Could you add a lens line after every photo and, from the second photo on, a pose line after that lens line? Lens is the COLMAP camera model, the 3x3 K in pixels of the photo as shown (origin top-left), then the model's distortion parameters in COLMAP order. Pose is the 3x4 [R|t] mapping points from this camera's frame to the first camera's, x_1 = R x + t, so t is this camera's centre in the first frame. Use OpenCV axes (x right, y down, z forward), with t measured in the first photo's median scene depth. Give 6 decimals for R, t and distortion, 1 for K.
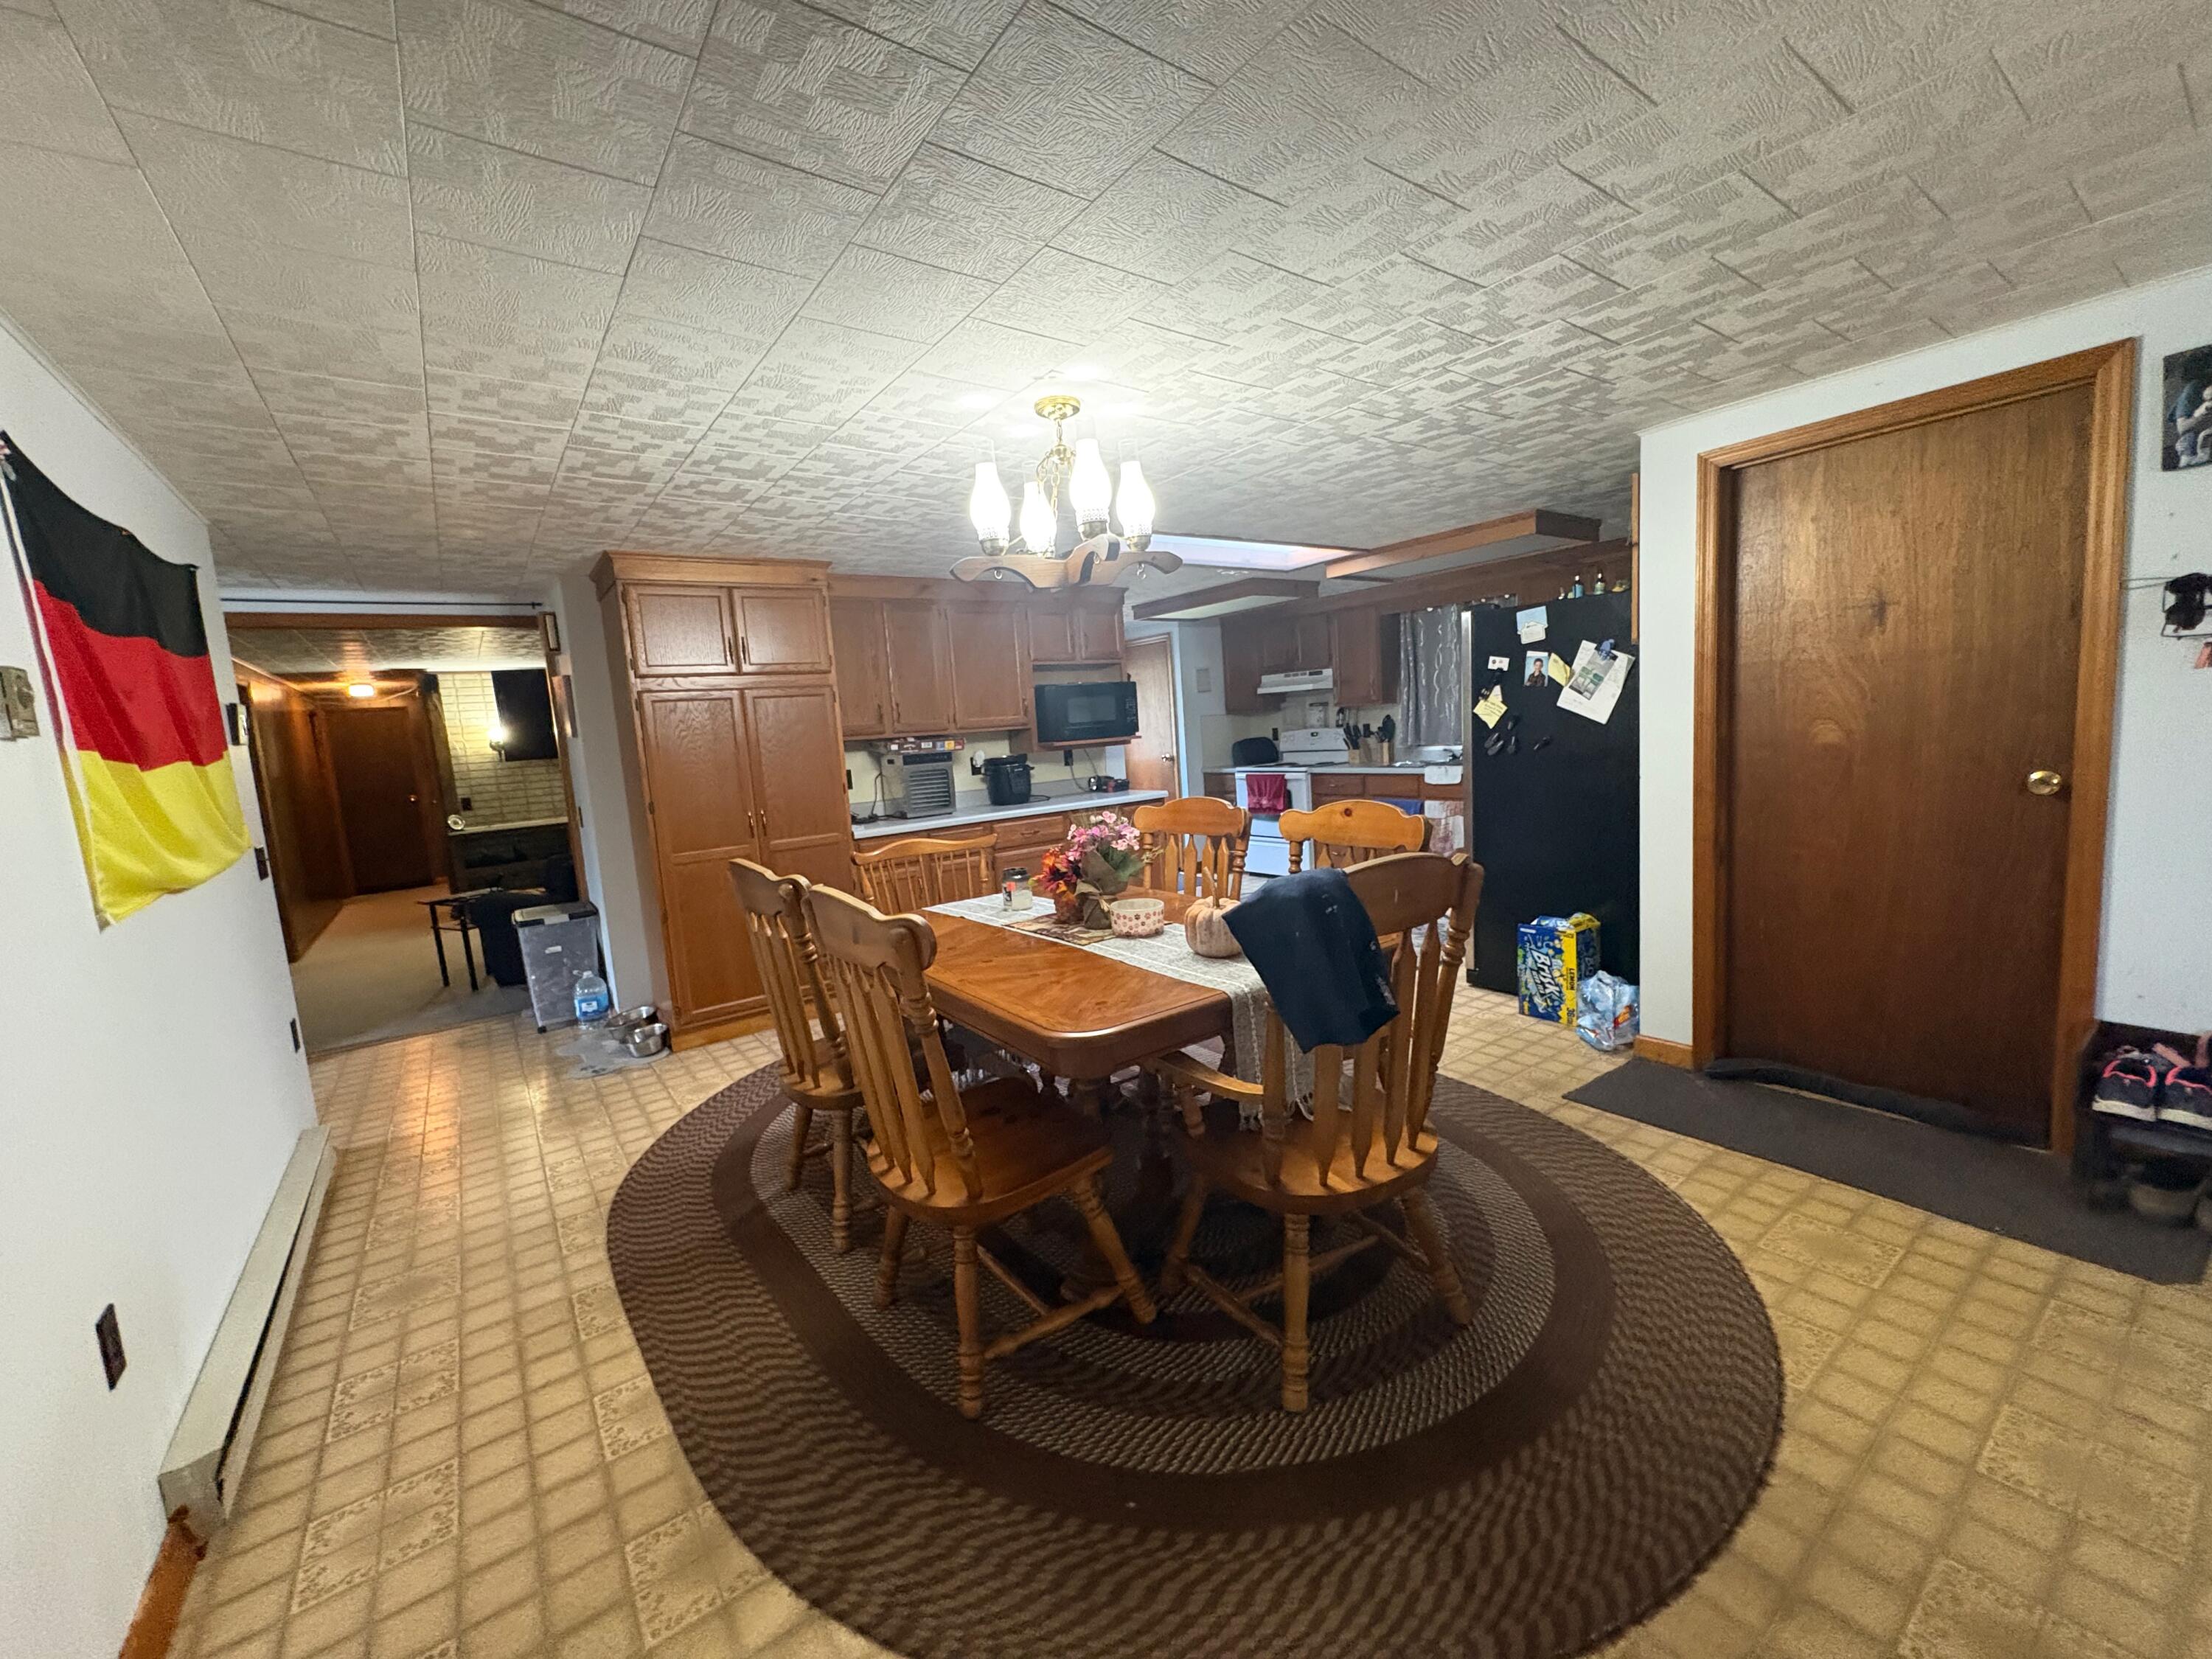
lens RADIAL K [[882.1, 0, 1108.4], [0, 882.1, 831.4], [0, 0, 1]] dist [0.001881, -0.000199]
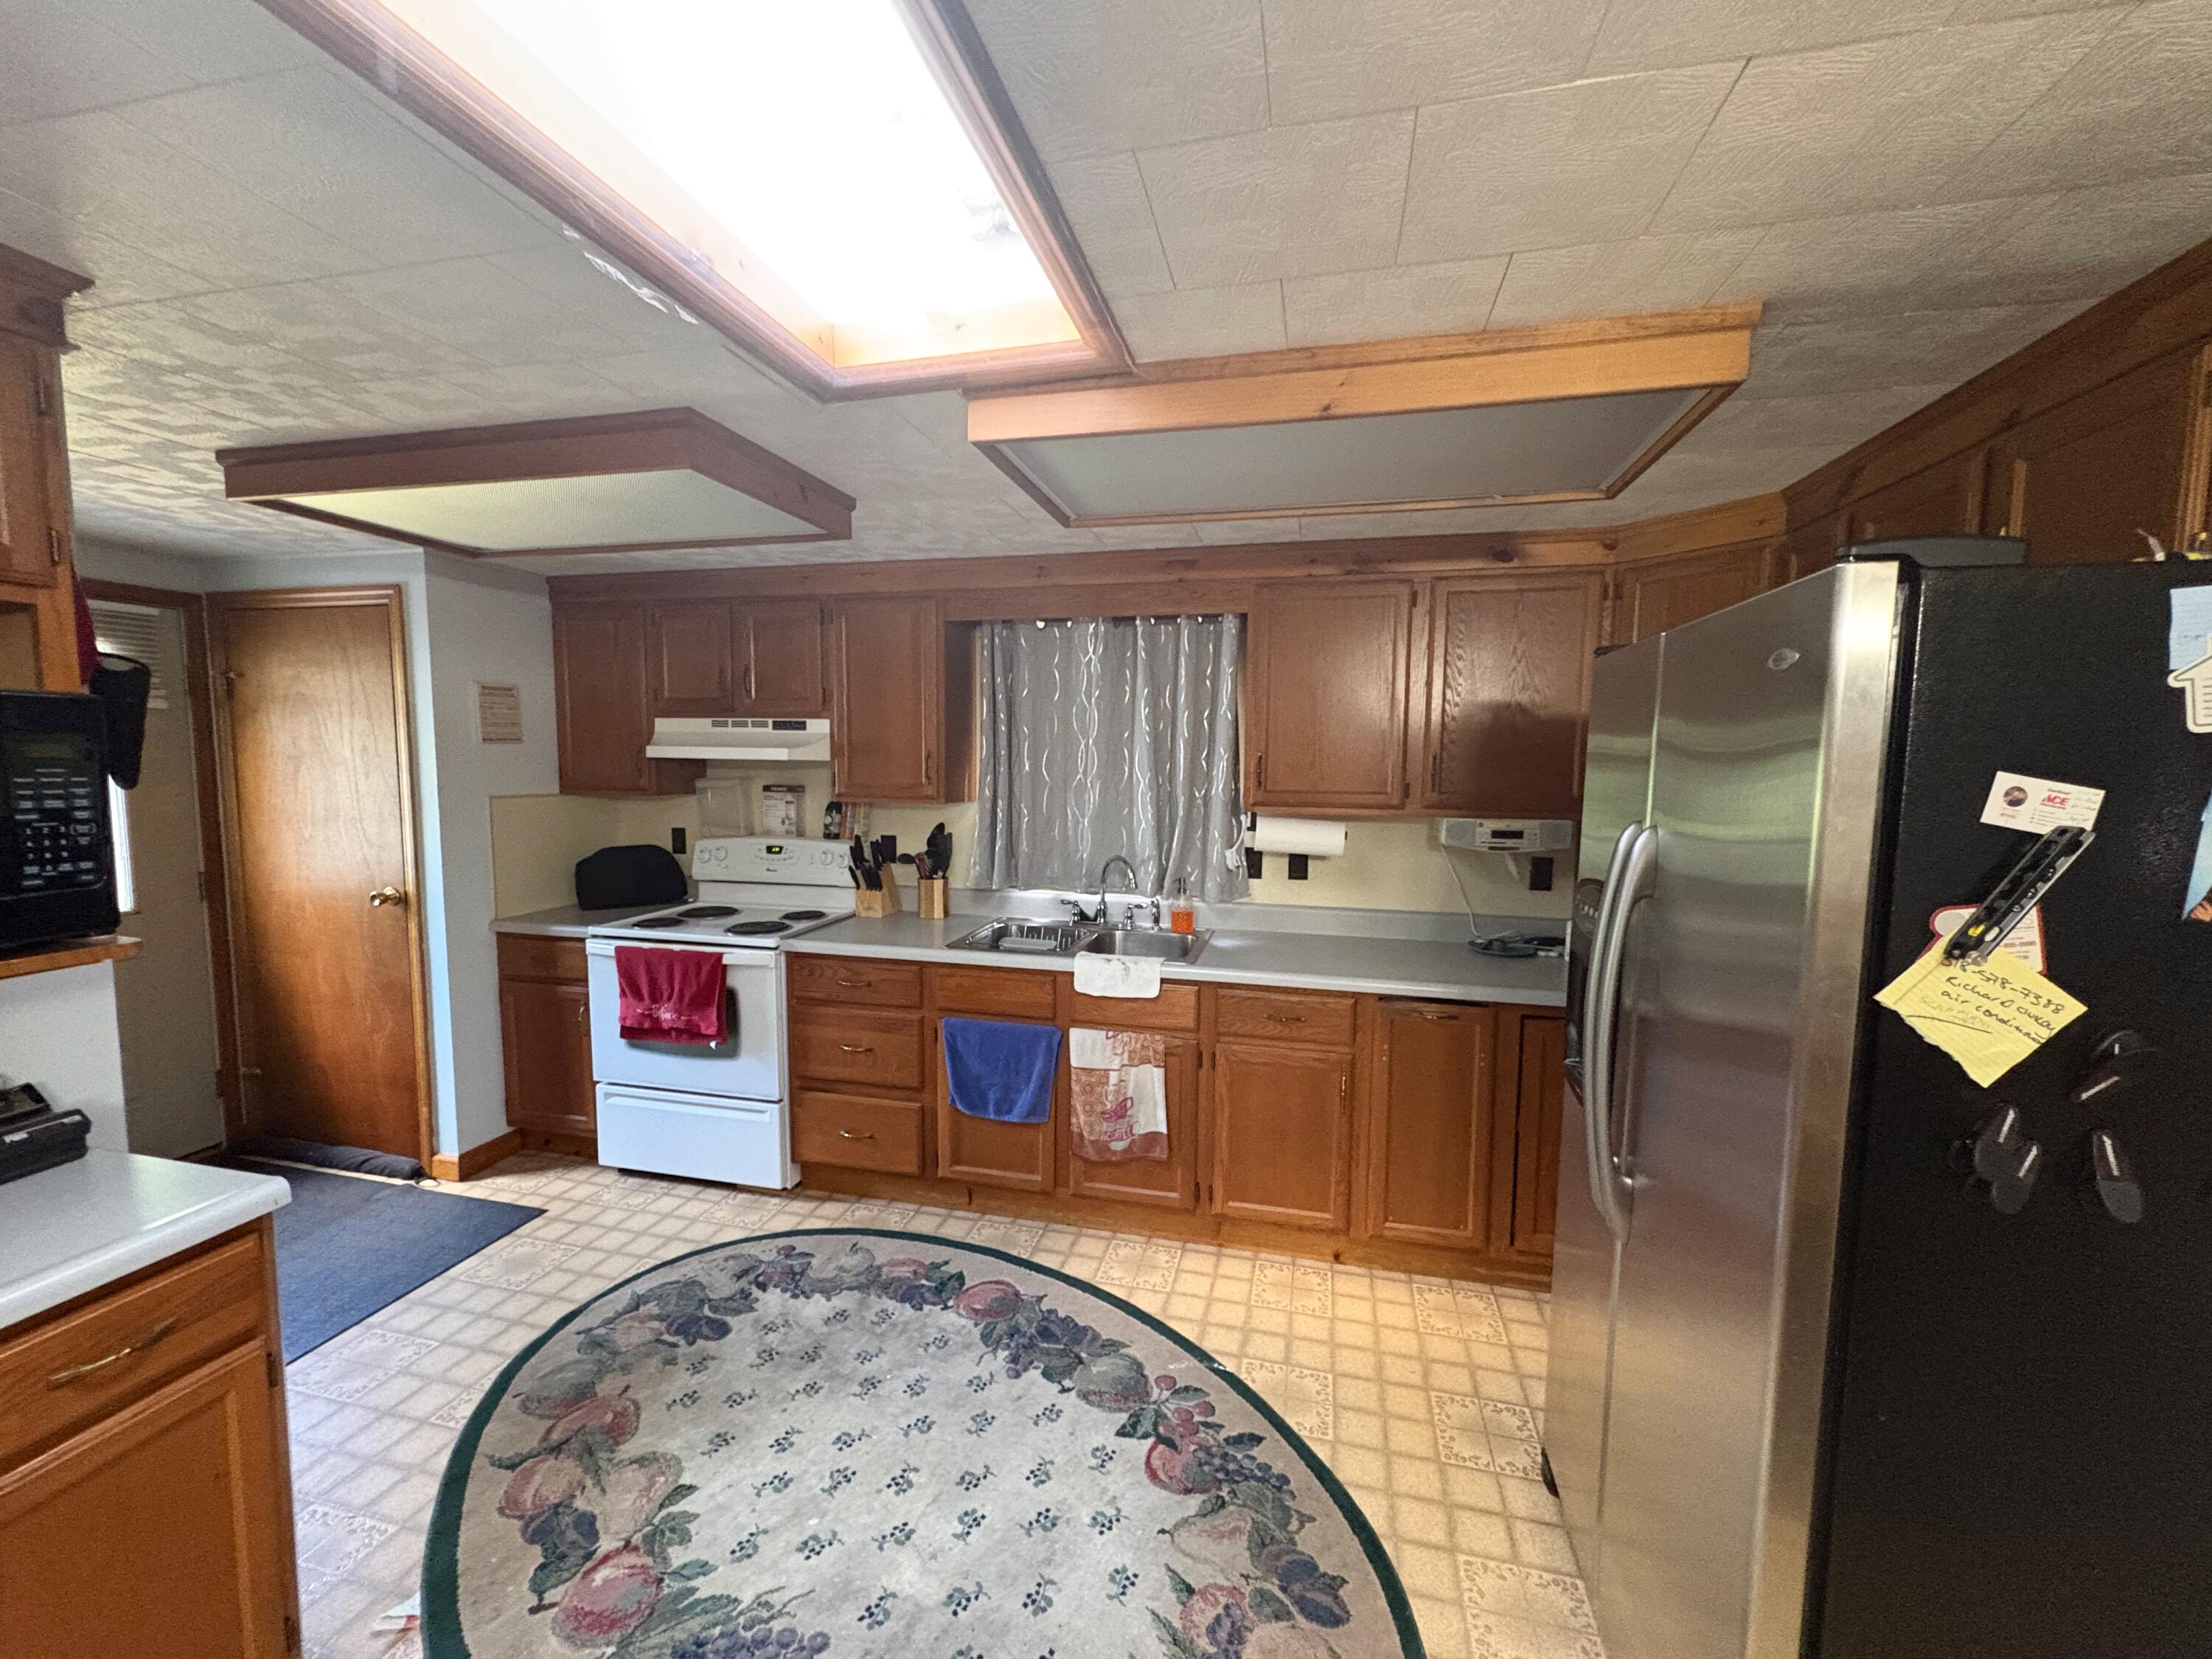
lens RADIAL K [[882.1, 0, 1110.2], [0, 882.1, 832.7], [0, 0, 1]] dist [0.001881, -0.000199]
pose [[0.763385, 0.020146, 0.645630, 0.117069], [0.016666, 0.998567, -0.050864, -0.174872], [-0.645729, 0.049589, 0.761955, 0.974101]]
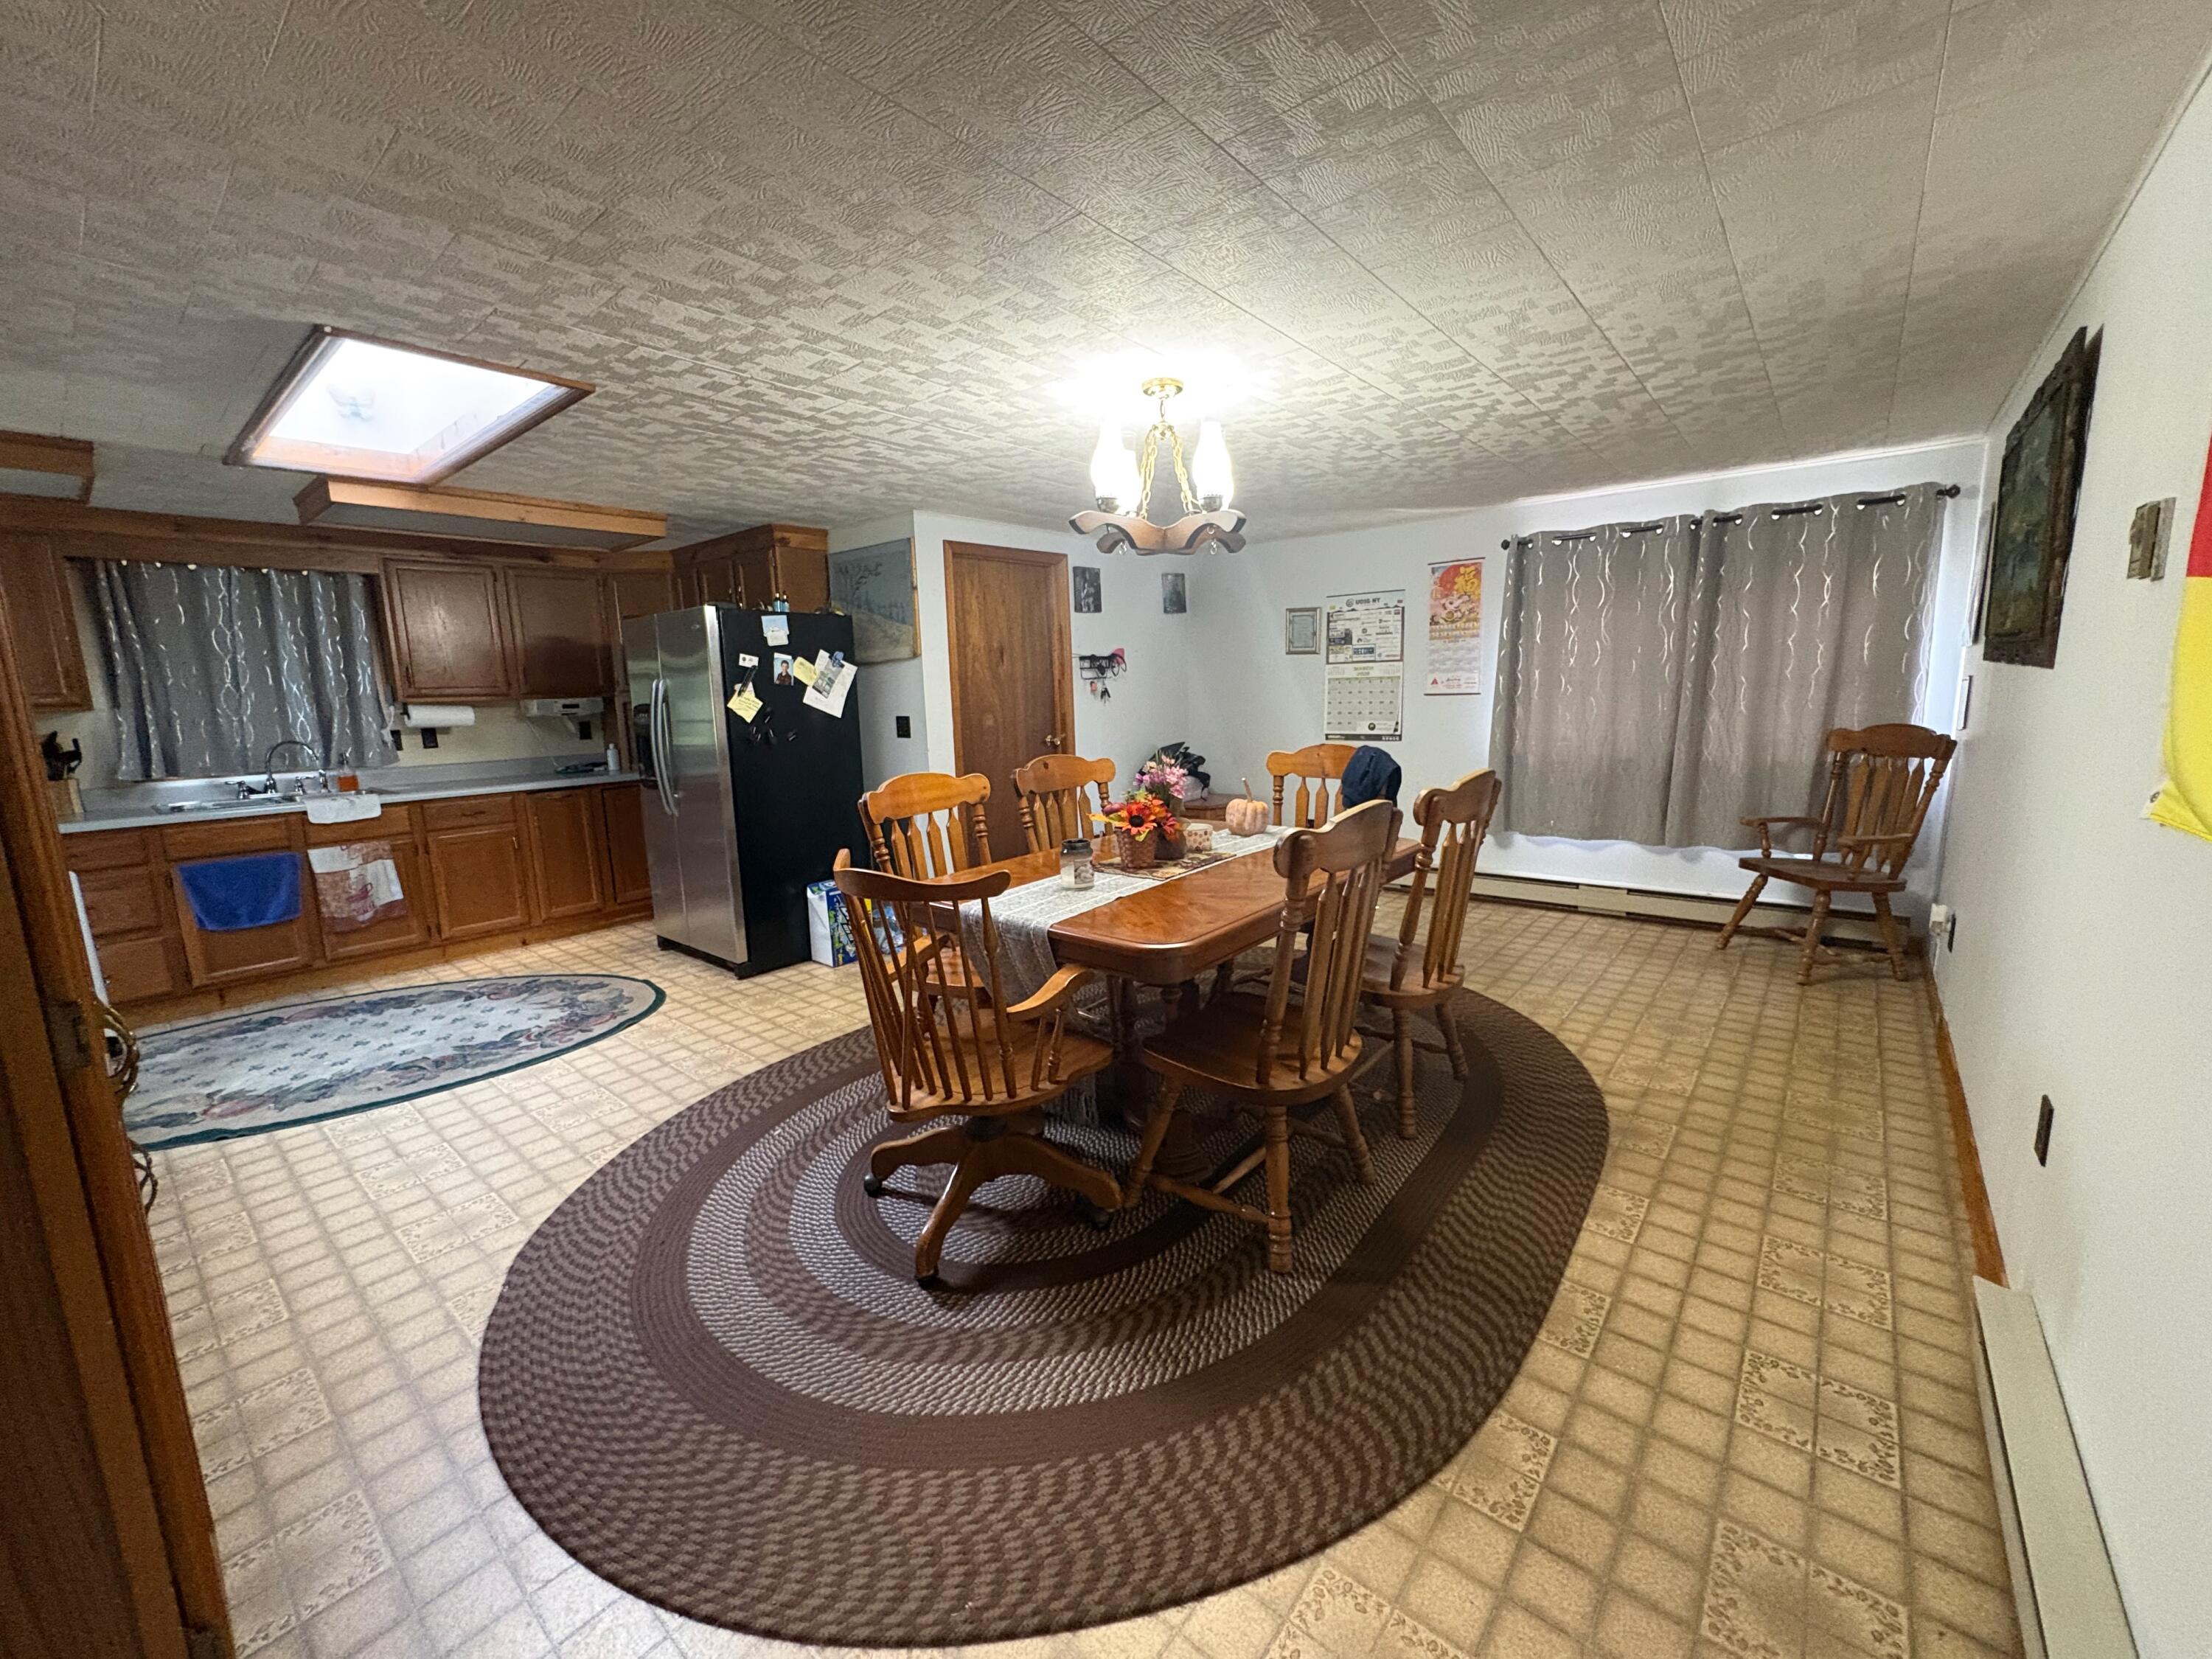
lens RADIAL K [[882.1, 0, 1101.2], [0, 882.1, 824.5], [0, 0, 1]] dist [0.001881, -0.000199]
pose [[-0.231347, -0.077563, 0.969775, -0.697493], [0.164193, 0.979405, 0.117503, -0.052431], [-0.958916, 0.186414, -0.213847, 0.849491]]
